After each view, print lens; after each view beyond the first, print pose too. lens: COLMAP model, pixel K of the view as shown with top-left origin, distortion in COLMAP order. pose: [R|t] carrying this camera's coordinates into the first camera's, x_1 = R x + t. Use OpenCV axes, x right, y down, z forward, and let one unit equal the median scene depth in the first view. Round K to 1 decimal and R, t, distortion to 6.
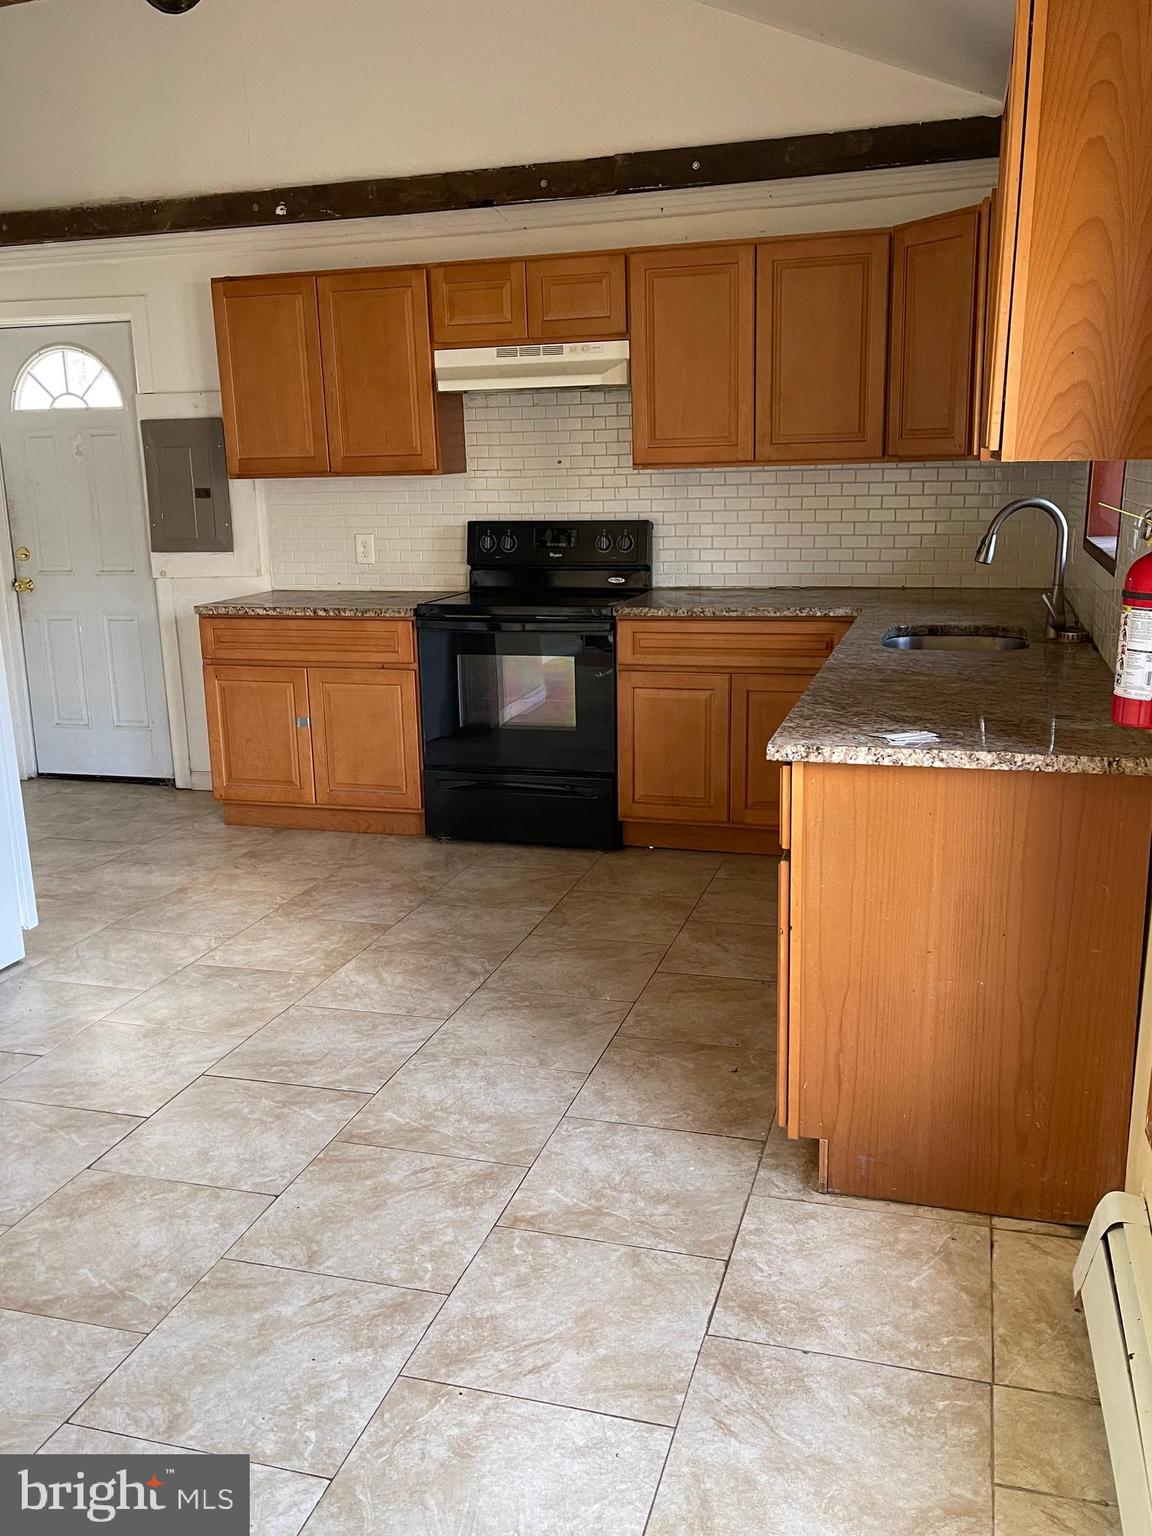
lens RADIAL K [[1327.0, 0, 575.4], [0, 1327.0, 769.7], [0, 0, 1]] dist [-0.001424, 0.000615]
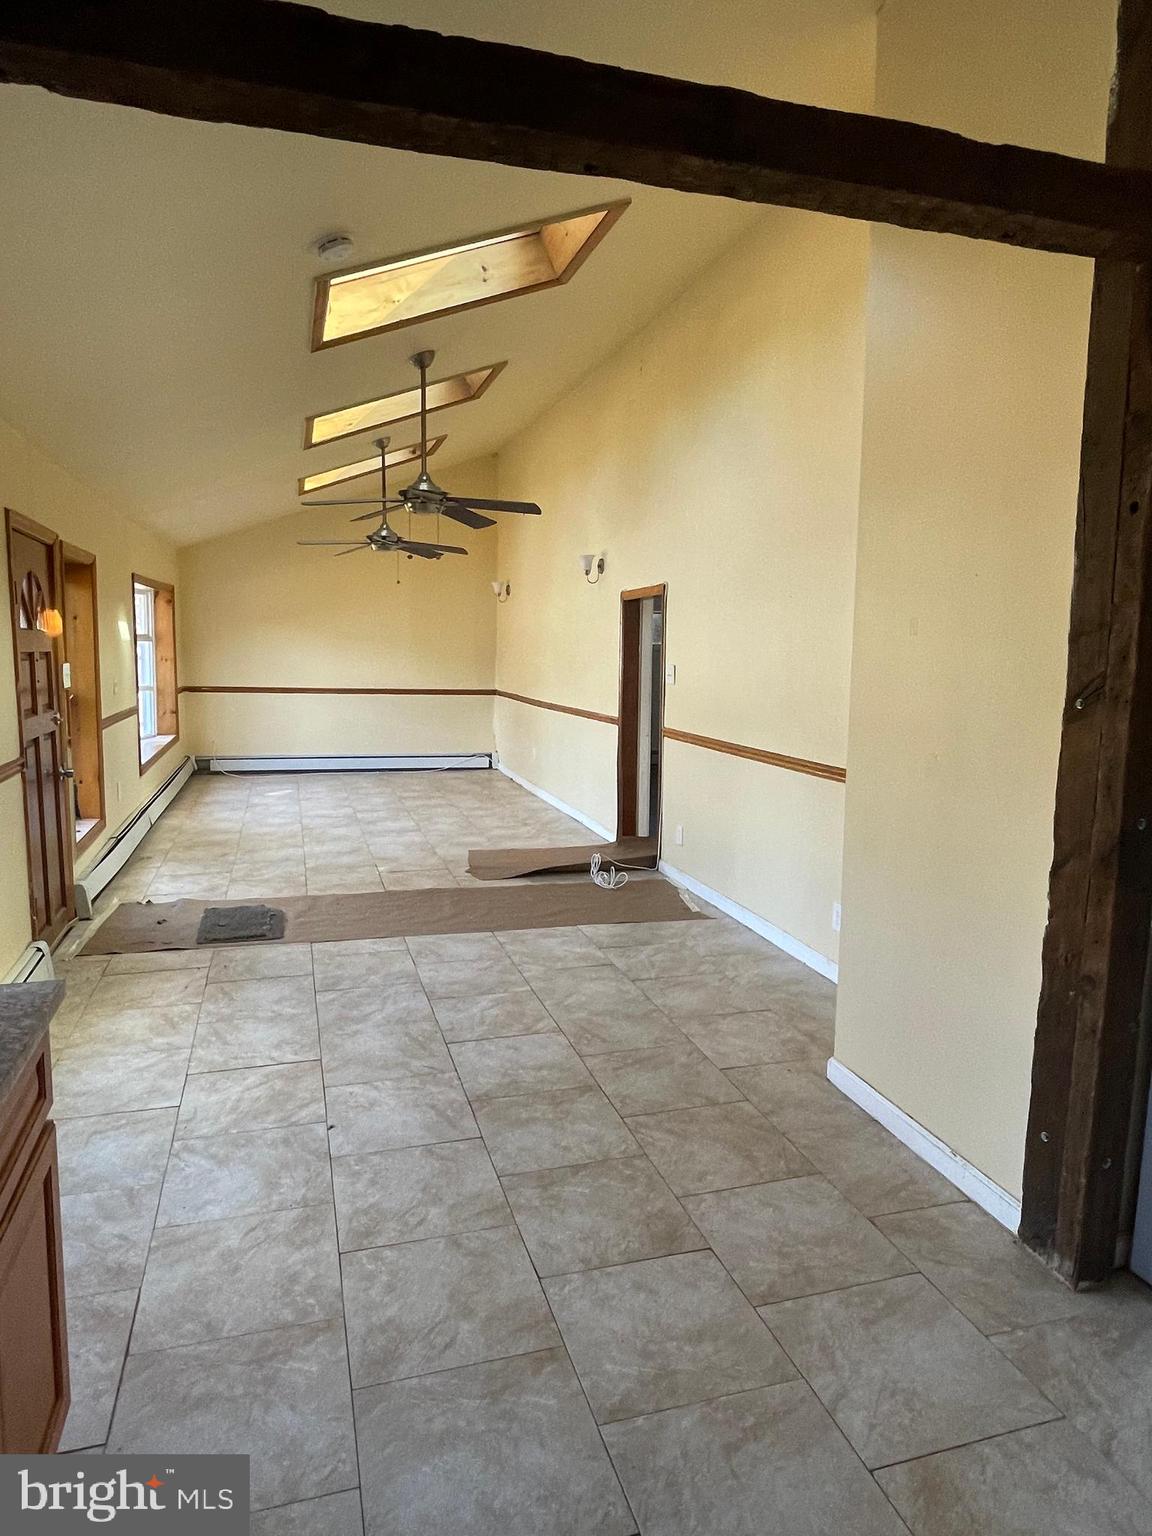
lens RADIAL K [[947.4, 0, 573.9], [0, 947.4, 767.1], [0, 0, 1]] dist [-0.002662, -0.000093]
pose [[-0.835018, 0.086297, -0.543414, 0.196188], [-0.116094, 0.937757, 0.327313, -0.443098], [0.537836, 0.336399, -0.773025, 1.698397]]
